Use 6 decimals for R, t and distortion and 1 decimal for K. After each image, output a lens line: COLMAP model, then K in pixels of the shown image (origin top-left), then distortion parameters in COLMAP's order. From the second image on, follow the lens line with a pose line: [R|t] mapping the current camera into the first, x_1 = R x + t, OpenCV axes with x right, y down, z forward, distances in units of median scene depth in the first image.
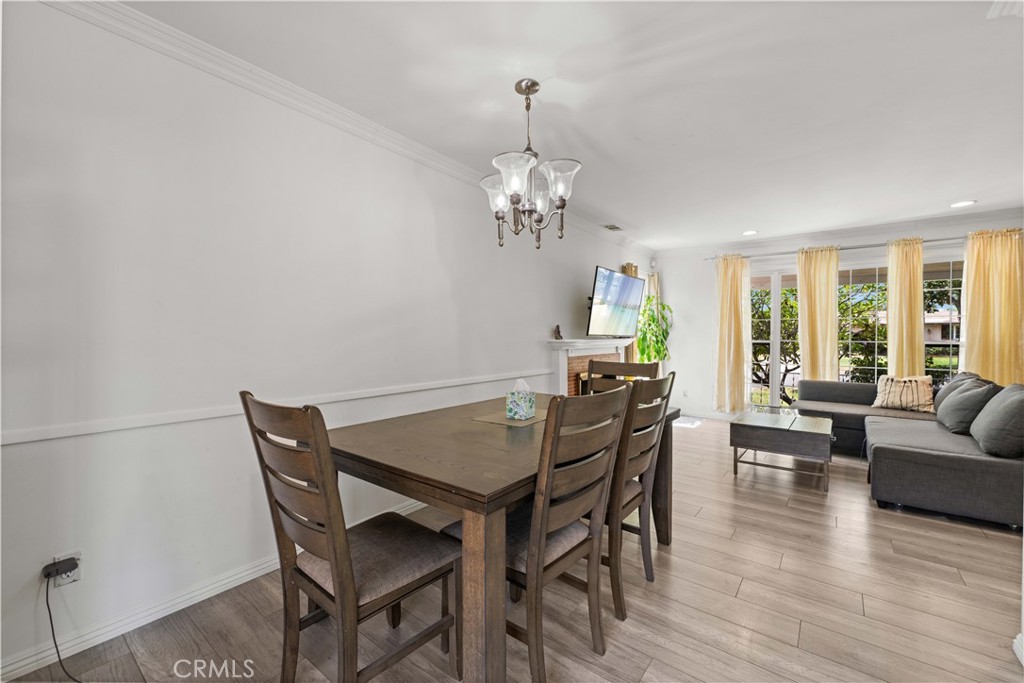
lens RADIAL K [[416.2, 0, 512.0], [0, 416.2, 341.5], [0, 0, 1]] dist [0.000680, 0.000168]
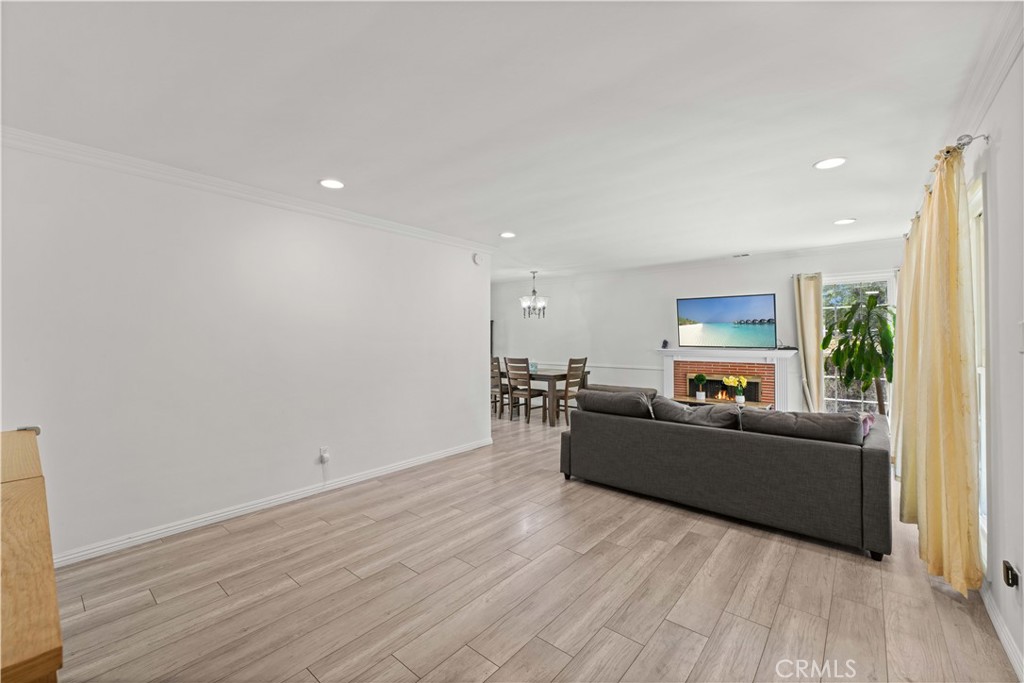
lens RADIAL K [[416.2, 0, 512.0], [0, 416.2, 341.5], [0, 0, 1]] dist [0.000680, 0.000168]
pose [[-0.034365, 0.006761, -0.999386, 1.641353], [-0.009528, 0.999929, 0.007092, -0.035399], [0.999364, 0.009766, -0.034298, 0.459025]]
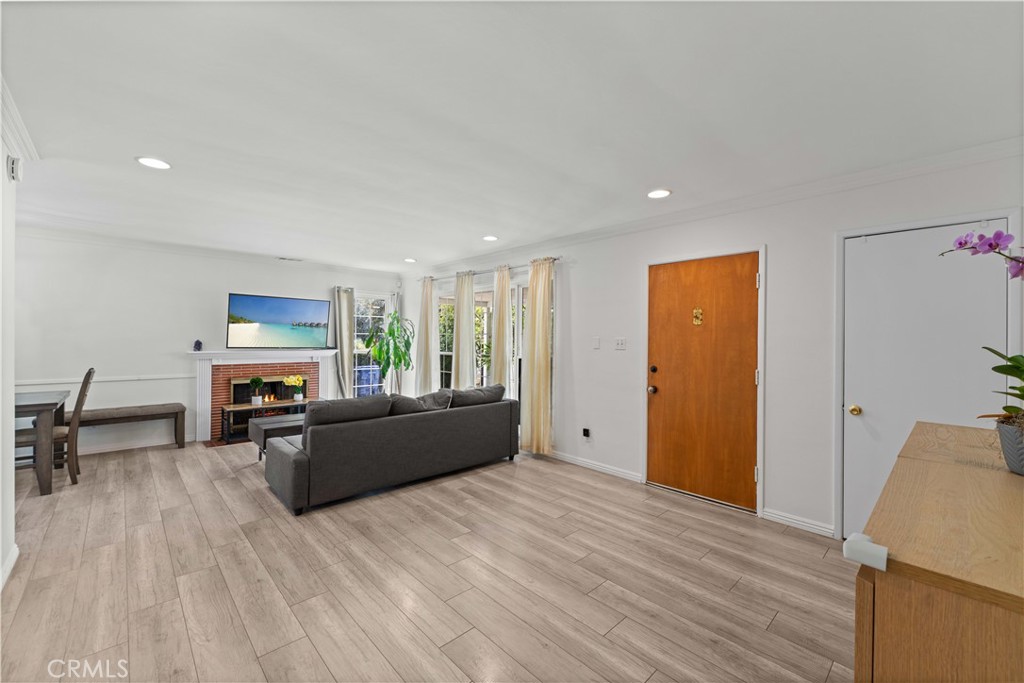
lens RADIAL K [[415.5, 0, 512.6], [0, 415.5, 330.6], [0, 0, 1]] dist [-0.000895, -0.000282]
pose [[0.989453, 0.006024, -0.144731, 1.211359], [-0.010894, 0.999400, -0.032876, -0.034087], [0.144446, 0.034106, 0.988925, -0.124578]]
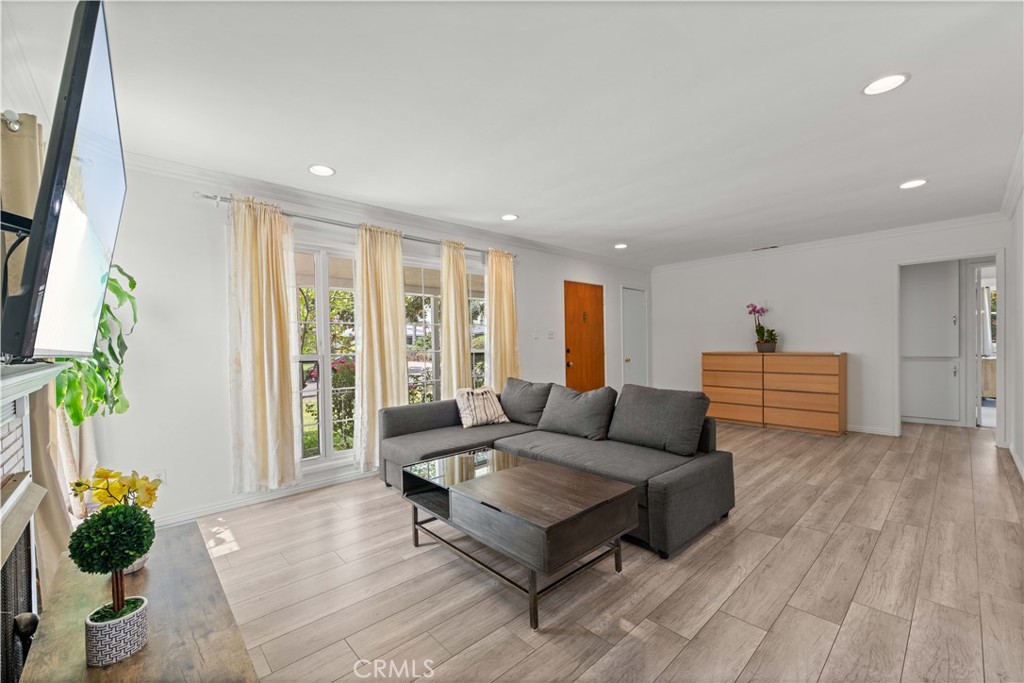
lens RADIAL K [[416.2, 0, 512.0], [0, 416.2, 341.5], [0, 0, 1]] dist [0.000680, 0.000168]
pose [[0.155956, -0.000287, 0.987764, 0.038615], [0.031562, 0.999491, -0.004693, -0.013283], [-0.987260, 0.031907, 0.155886, 0.769418]]
